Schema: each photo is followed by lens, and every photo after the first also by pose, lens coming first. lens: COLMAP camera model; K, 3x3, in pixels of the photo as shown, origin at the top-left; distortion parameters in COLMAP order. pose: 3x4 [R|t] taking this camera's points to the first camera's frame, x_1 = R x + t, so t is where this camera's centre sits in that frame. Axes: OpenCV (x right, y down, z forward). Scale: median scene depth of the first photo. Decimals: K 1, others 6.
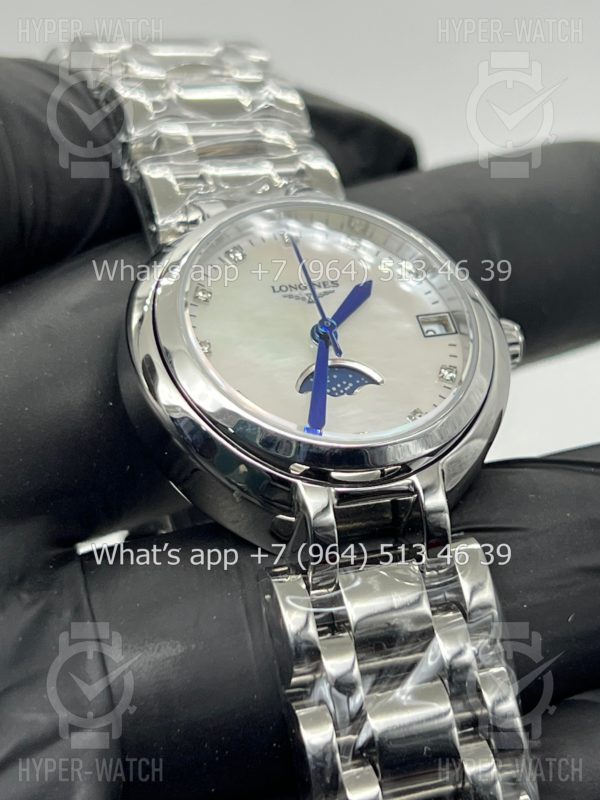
lens RADIAL K [[1781.4, 0, 300.0], [0, 1781.4, 400.0], [0, 0, 1]] dist [0.149845, 0.076611]
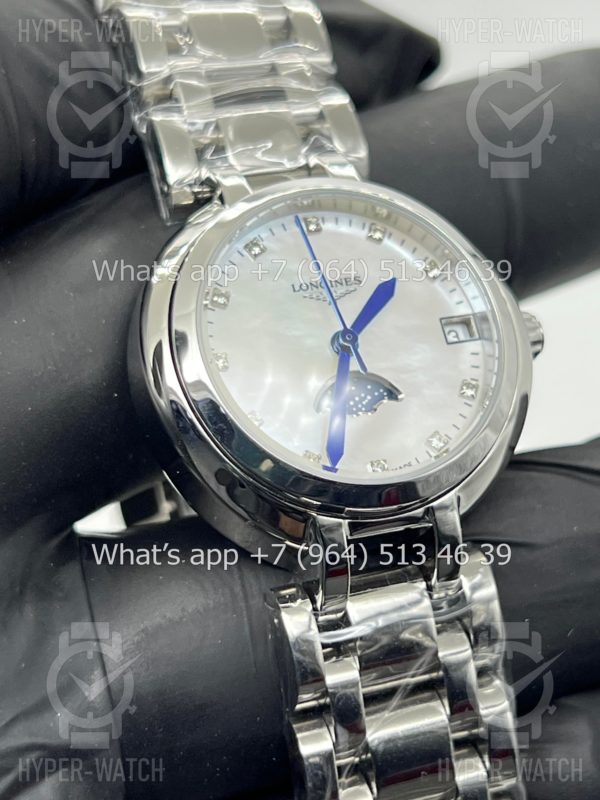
lens RADIAL K [[1781.4, 0, 300.0], [0, 1781.4, 400.0], [0, 0, 1]] dist [0.149845, 0.076611]
pose [[0.997988, 0.048403, 0.040940, -0.047829], [-0.056305, 0.973522, 0.221551, -0.217576], [-0.029132, -0.223411, 0.974289, 0.064414]]
